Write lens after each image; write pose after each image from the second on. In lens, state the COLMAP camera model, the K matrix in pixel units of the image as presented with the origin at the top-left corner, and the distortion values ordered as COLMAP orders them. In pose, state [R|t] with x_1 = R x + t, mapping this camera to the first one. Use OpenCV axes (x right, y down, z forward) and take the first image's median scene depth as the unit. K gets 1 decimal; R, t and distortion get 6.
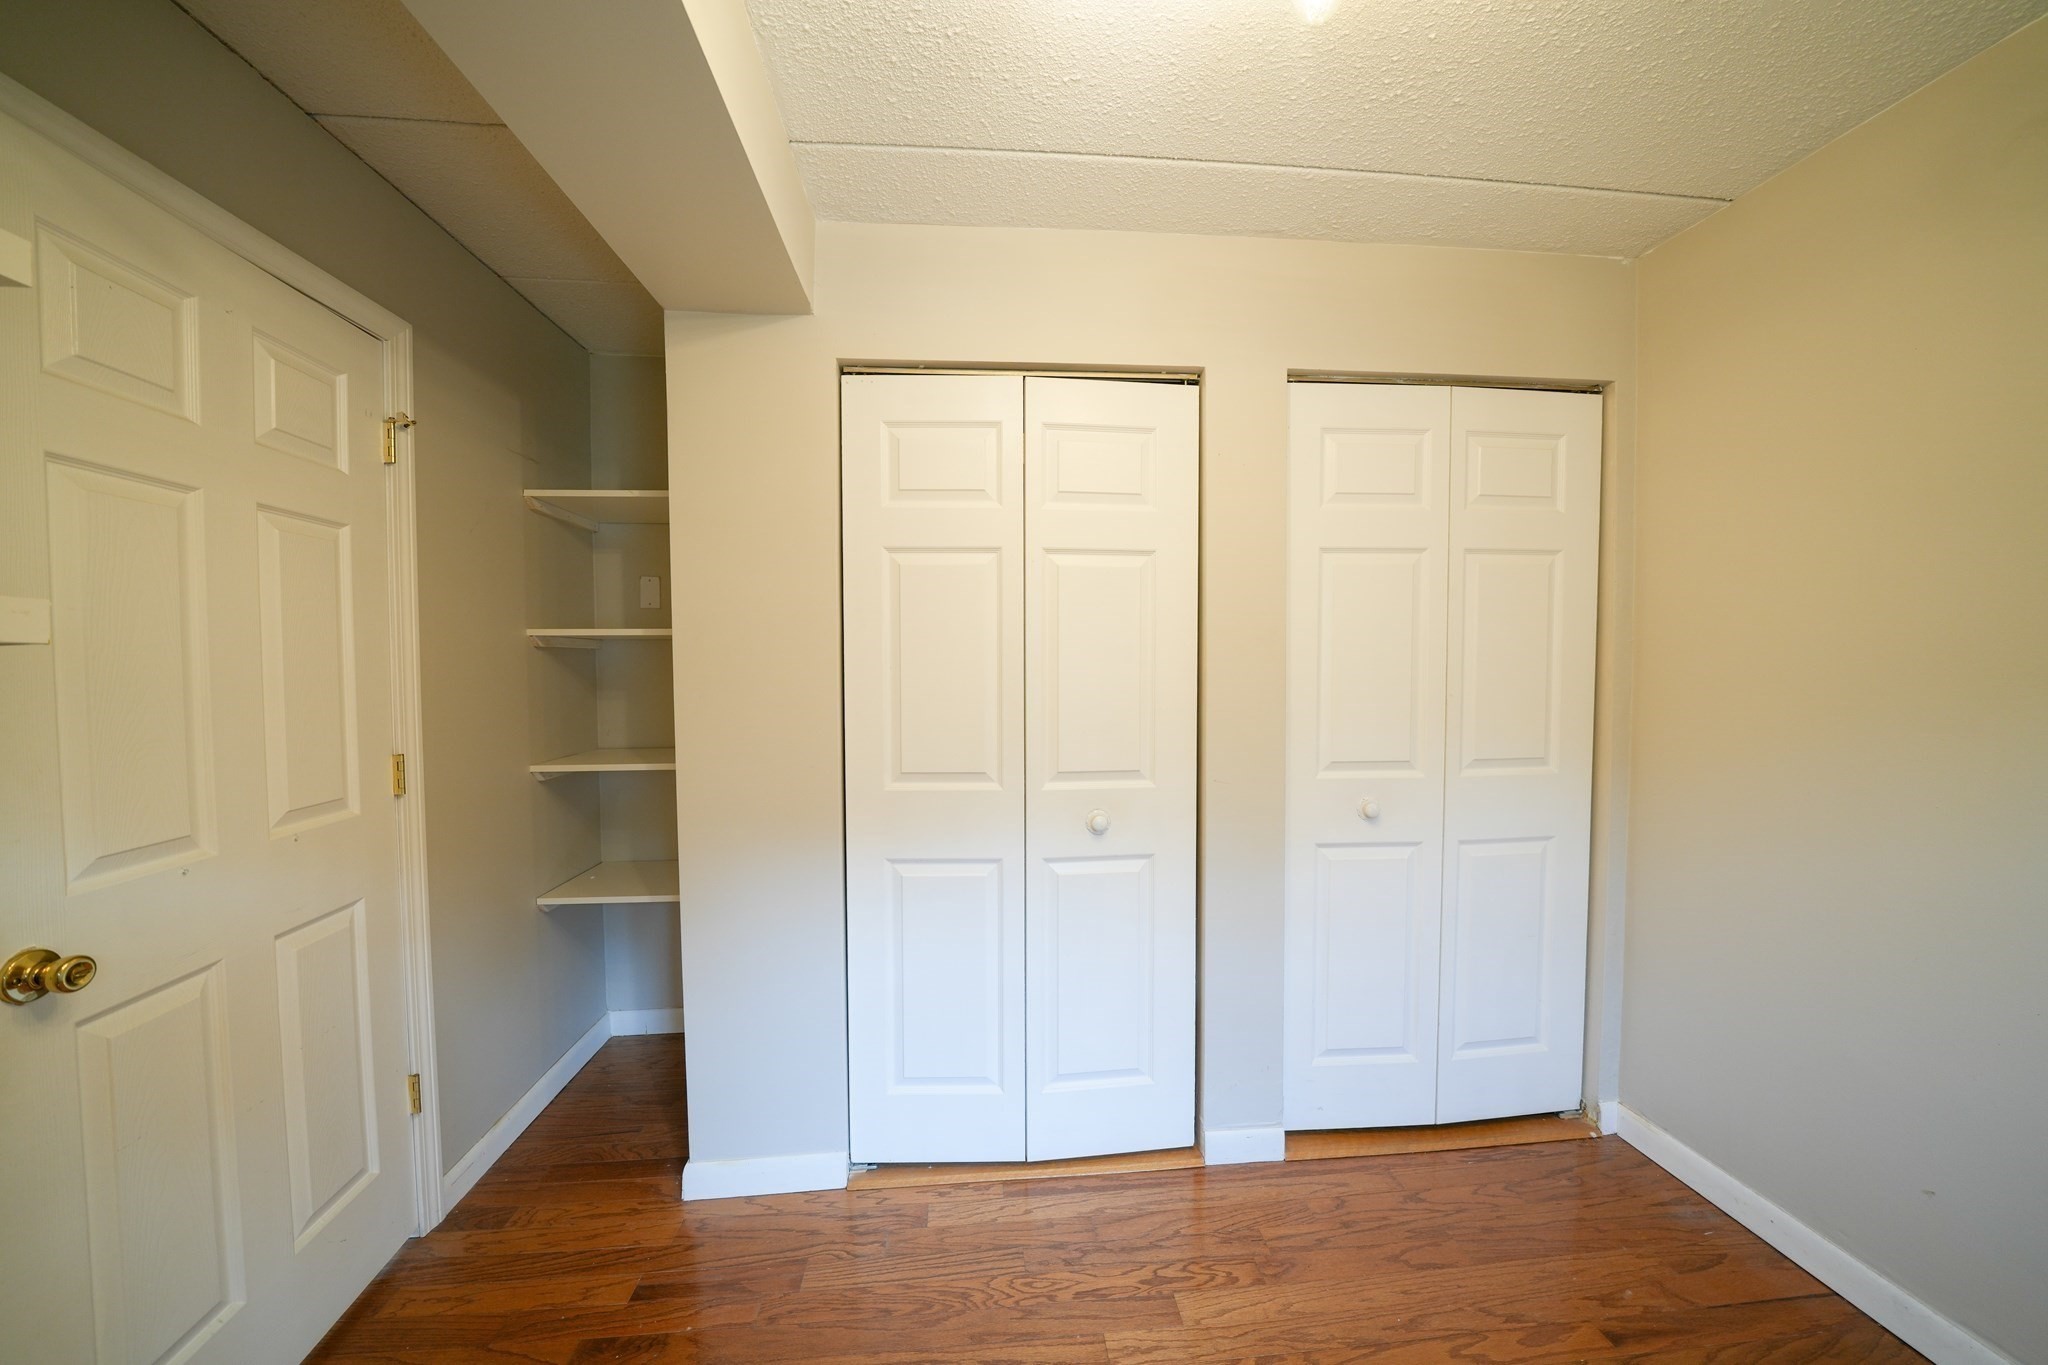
lens RADIAL K [[727.3, 0, 1024.0], [0, 727.3, 682.5], [0, 0, 1]] dist [-0.020883, 0.000132]
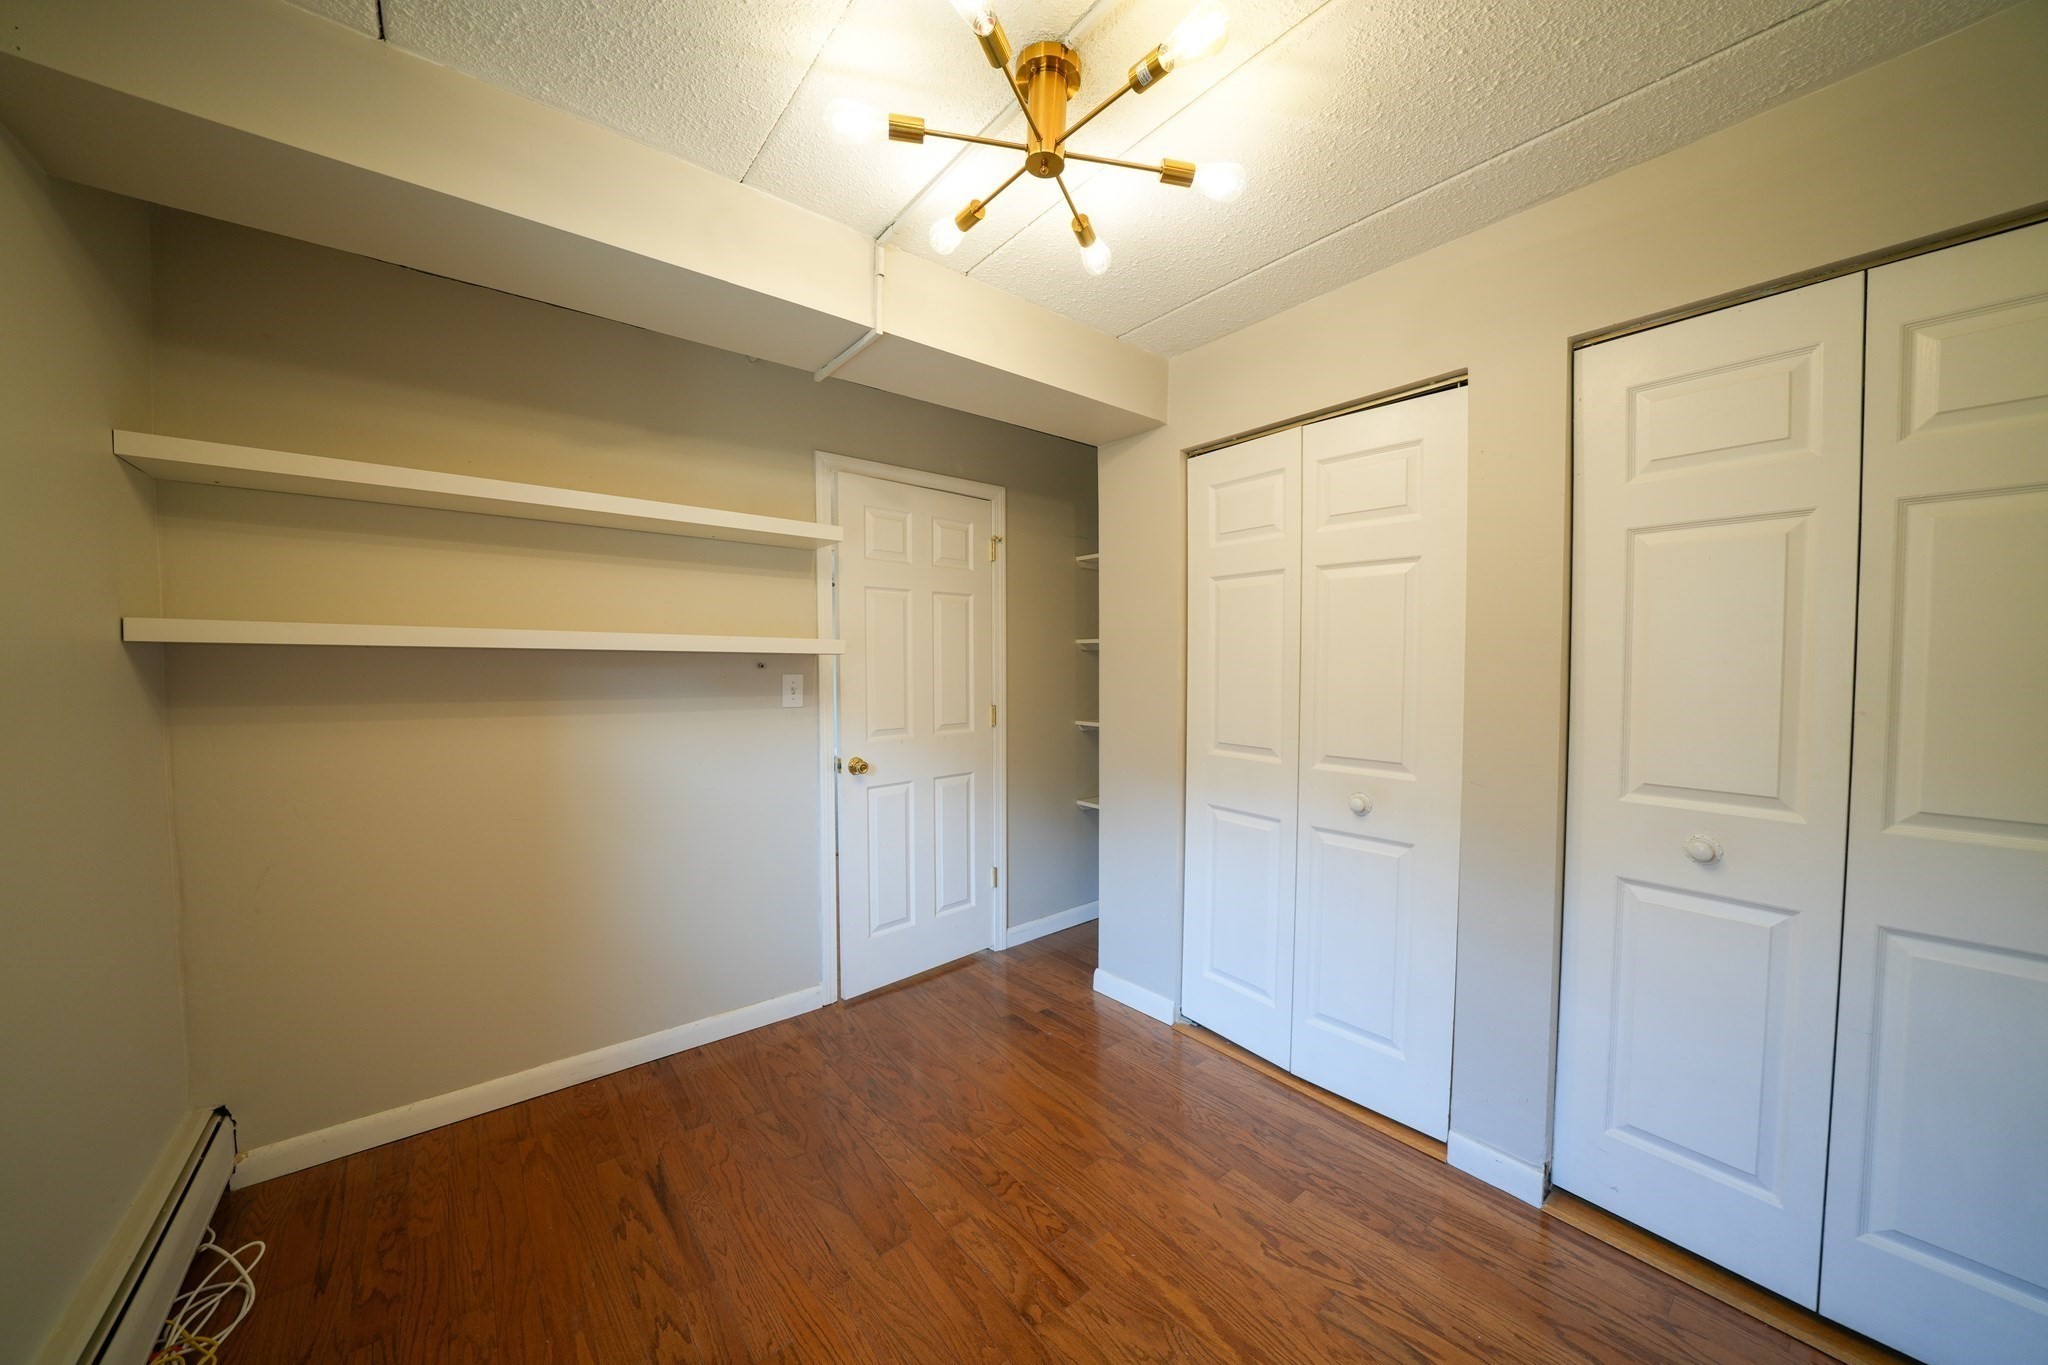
lens RADIAL K [[727.3, 0, 1024.0], [0, 727.3, 682.5], [0, 0, 1]] dist [-0.020883, 0.000132]
pose [[0.555687, 0.030701, -0.830824, 0.762094], [-0.025042, 0.999483, 0.020185, -0.005868], [0.831014, 0.009589, 0.556169, -0.056673]]
